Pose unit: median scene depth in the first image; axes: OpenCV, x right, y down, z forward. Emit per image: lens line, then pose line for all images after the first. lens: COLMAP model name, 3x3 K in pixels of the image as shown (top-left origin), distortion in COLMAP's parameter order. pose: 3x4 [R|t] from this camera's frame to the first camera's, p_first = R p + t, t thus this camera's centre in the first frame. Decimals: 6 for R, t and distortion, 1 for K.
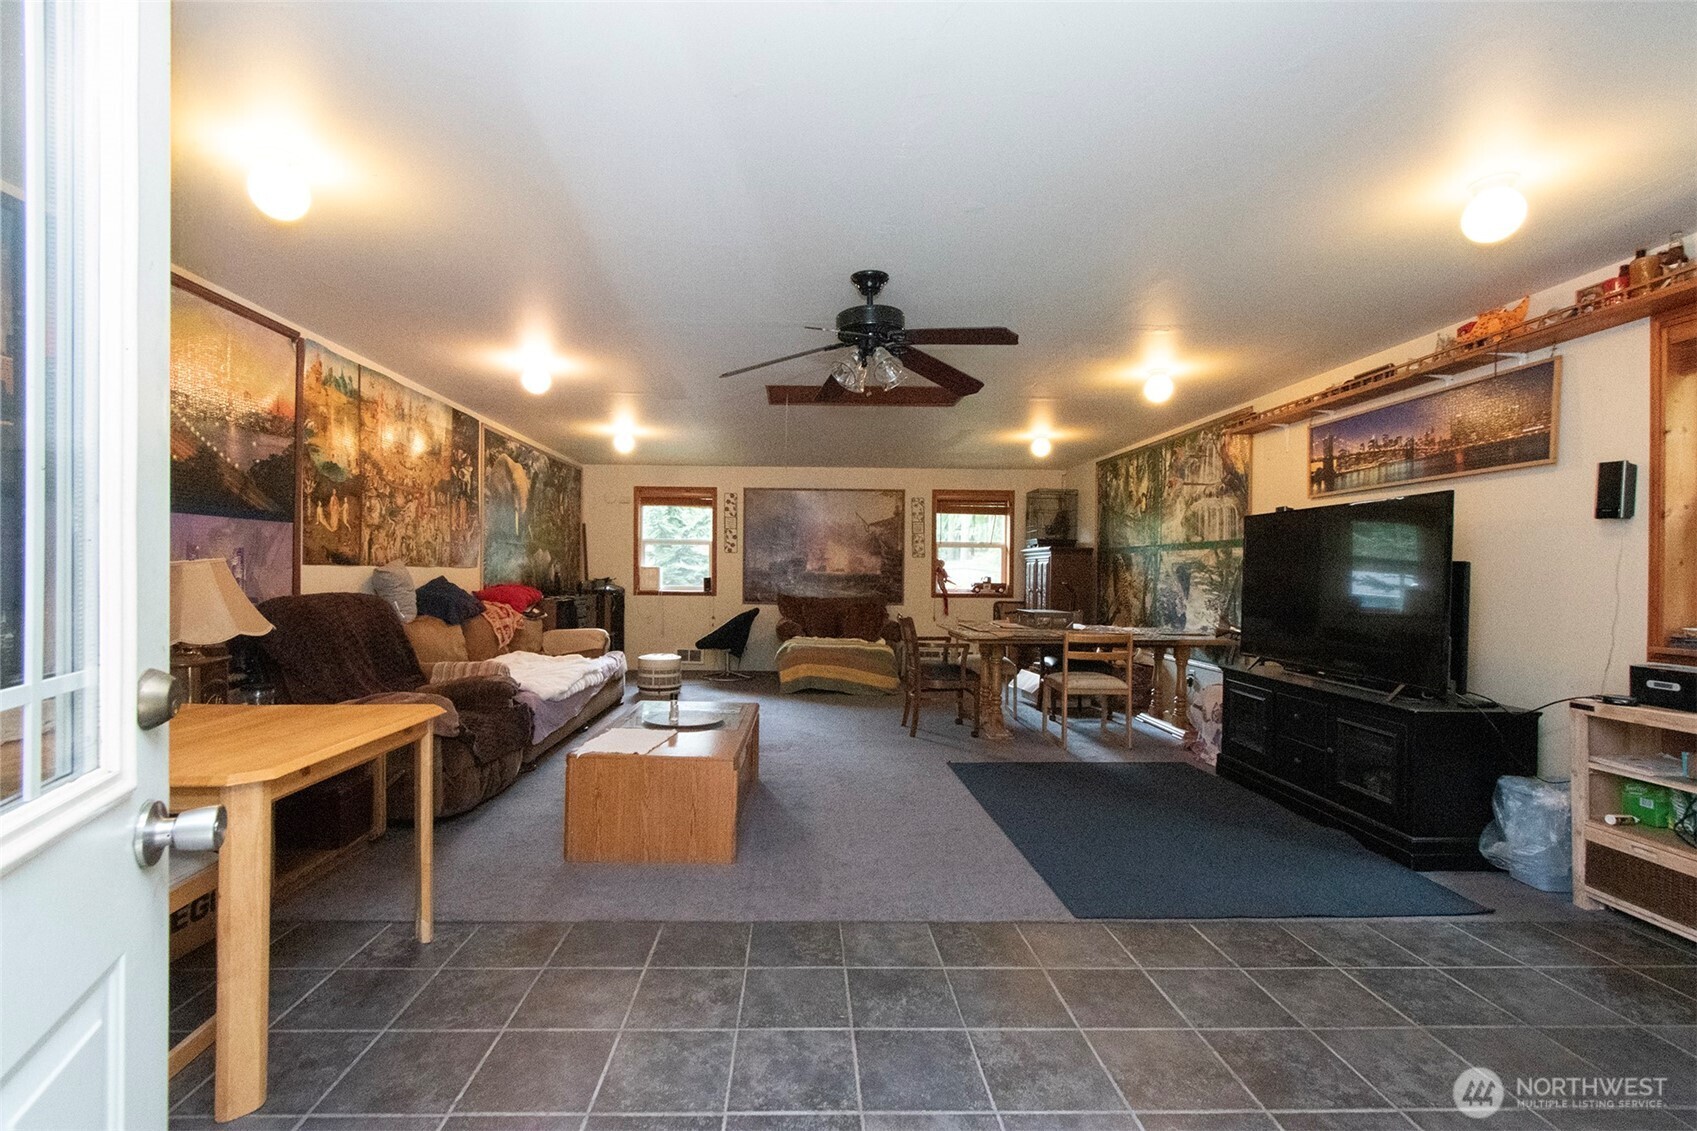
lens RADIAL K [[809.3, 0, 854.5], [0, 809.3, 565.5], [0, 0, 1]] dist [-0.000375, 0.001352]
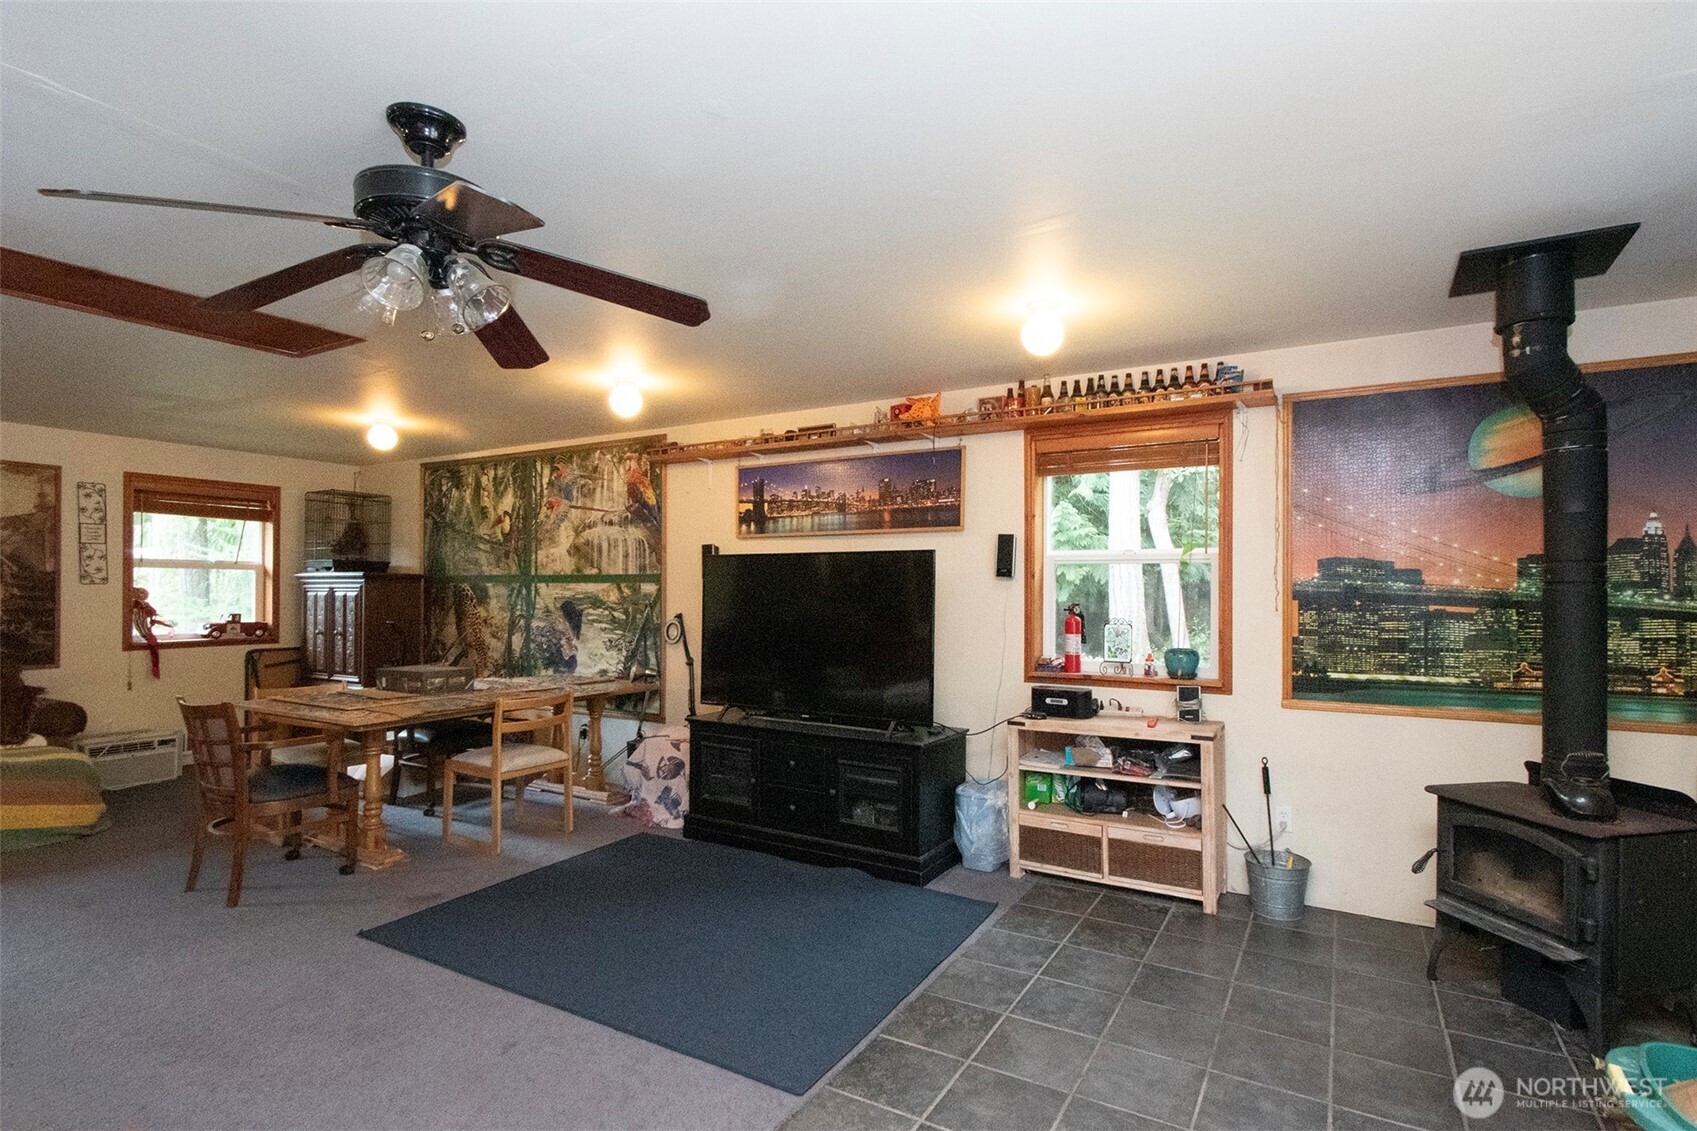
lens RADIAL K [[809.3, 0, 906.1], [0, 809.3, 584.4], [0, 0, 1]] dist [-0.000375, 0.001352]
pose [[0.514992, 0.000583, 0.857195, -0.198801], [-0.013408, 0.999883, 0.007376, -0.036459], [-0.857090, -0.015292, 0.514940, 0.307709]]
